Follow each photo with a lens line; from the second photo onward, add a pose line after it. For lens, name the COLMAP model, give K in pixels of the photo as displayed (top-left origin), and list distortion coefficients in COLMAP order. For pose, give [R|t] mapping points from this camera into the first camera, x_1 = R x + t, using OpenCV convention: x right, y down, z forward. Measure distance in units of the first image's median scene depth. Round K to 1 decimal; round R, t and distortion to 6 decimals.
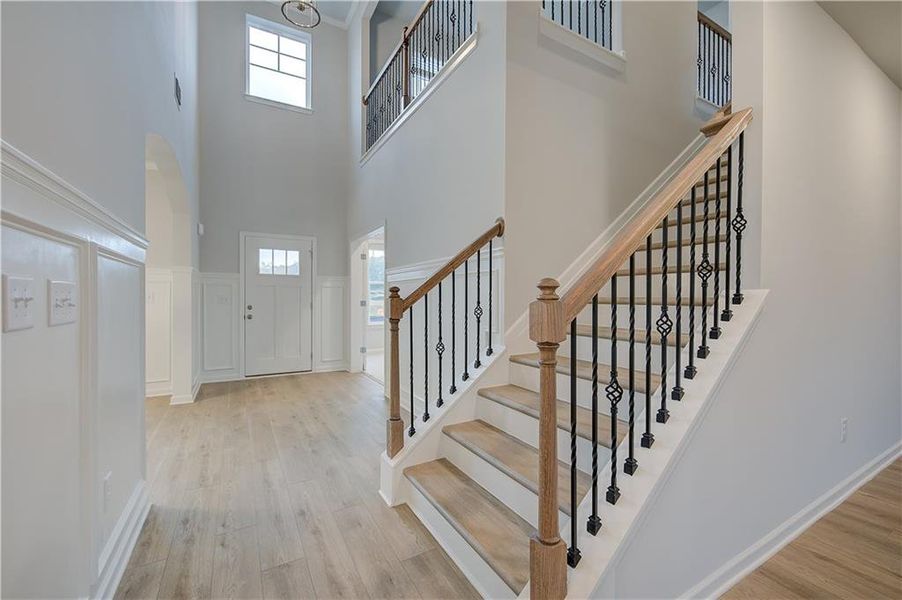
lens RADIAL K [[368.2, 0, 441.5], [0, 368.2, 298.6], [0, 0, 1]] dist [0.002036, 0.001694]
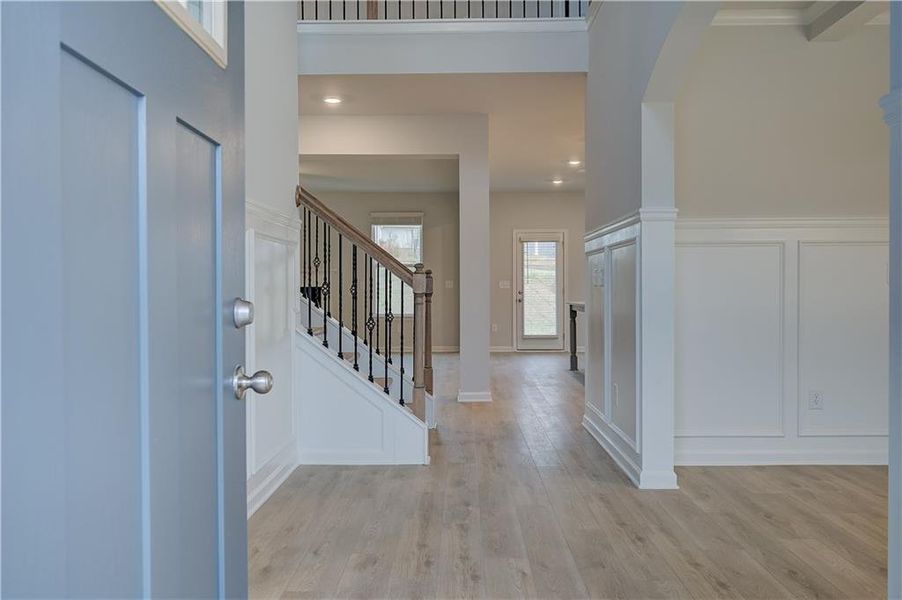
lens RADIAL K [[436.7, 0, 458.1], [0, 436.7, 292.5], [0, 0, 1]] dist [0.000090, -0.000168]
pose [[-0.840384, -0.002144, 0.541987, -0.733463], [0.004472, 0.999931, 0.010890, 0.021155], [-0.541973, 0.011575, -0.840316, 1.610131]]
